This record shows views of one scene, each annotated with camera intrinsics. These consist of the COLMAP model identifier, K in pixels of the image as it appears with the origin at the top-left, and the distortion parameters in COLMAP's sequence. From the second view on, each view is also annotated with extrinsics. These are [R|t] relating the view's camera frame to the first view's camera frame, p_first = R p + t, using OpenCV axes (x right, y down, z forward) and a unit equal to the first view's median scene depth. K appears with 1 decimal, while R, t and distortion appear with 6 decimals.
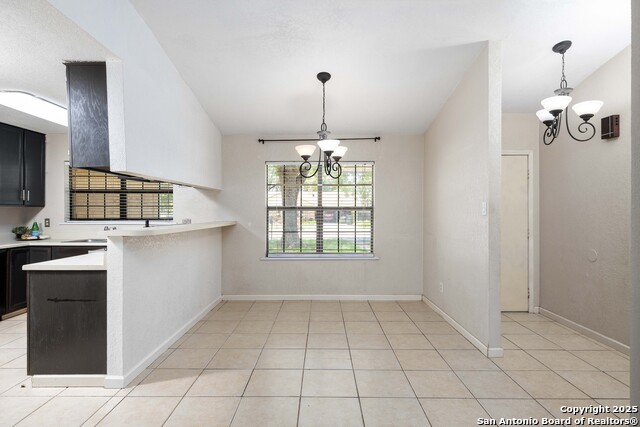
lens RADIAL K [[335.3, 0, 321.5], [0, 335.3, 213.8], [0, 0, 1]] dist [-0.003649, 0.000796]
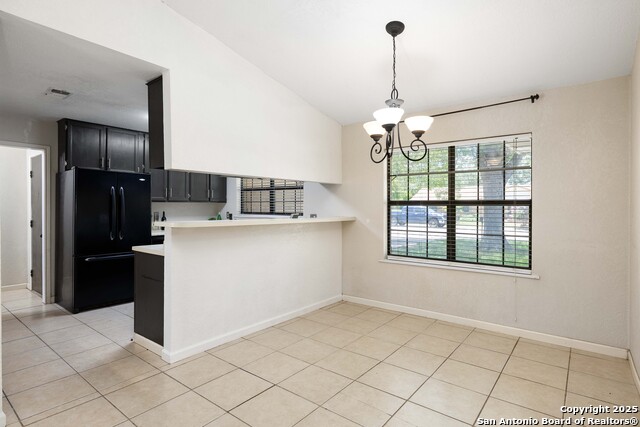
lens RADIAL K [[335.3, 0, 320.2], [0, 335.3, 209.6], [0, 0, 1]] dist [-0.003649, 0.000796]
pose [[0.786508, 0.007631, -0.617533, 0.240429], [-0.008317, 0.999964, 0.001763, 0.000733], [0.617524, 0.003749, 0.786543, 0.212639]]
